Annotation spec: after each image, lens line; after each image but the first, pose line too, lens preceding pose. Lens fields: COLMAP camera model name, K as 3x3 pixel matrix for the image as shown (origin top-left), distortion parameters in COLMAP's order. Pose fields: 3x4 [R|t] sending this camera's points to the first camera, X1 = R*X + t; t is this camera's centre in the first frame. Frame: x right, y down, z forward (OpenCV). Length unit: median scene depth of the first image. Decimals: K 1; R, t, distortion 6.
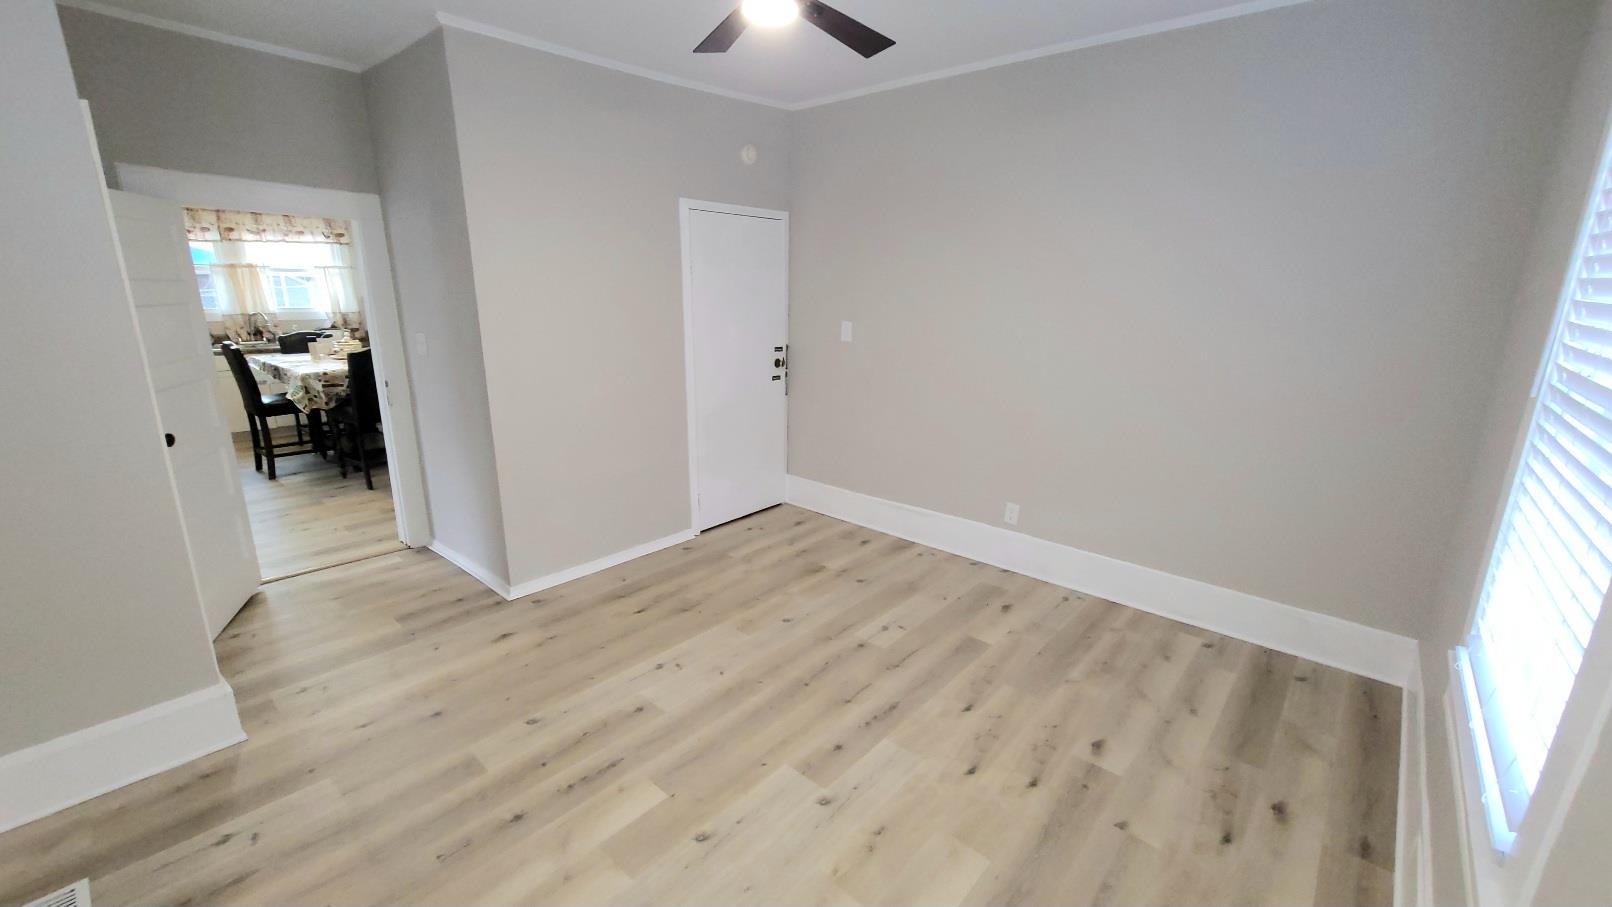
lens RADIAL K [[650.7, 0, 805.9], [0, 650.7, 457.1], [0, 0, 1]] dist [0.008107, -0.000367]
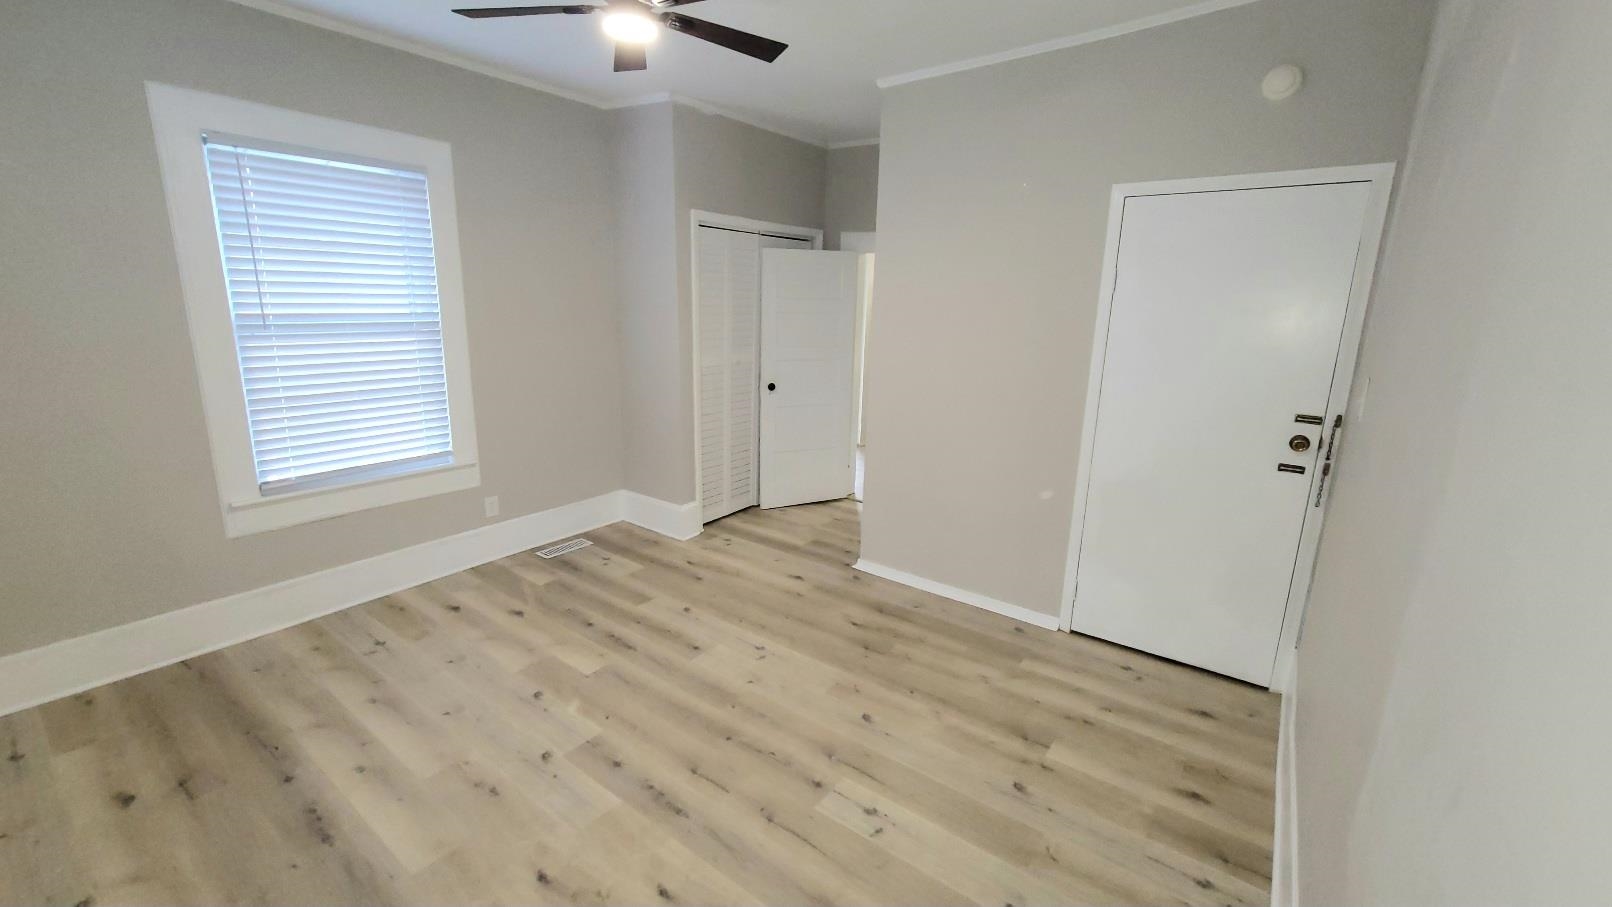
lens RADIAL K [[650.7, 0, 805.6], [0, 650.7, 453.9], [0, 0, 1]] dist [0.008107, -0.000367]
pose [[0.080967, 0.218242, -0.972530, 0.635418], [-0.276187, 0.942438, 0.188496, -0.170247], [0.957687, 0.253338, 0.136582, 0.713904]]
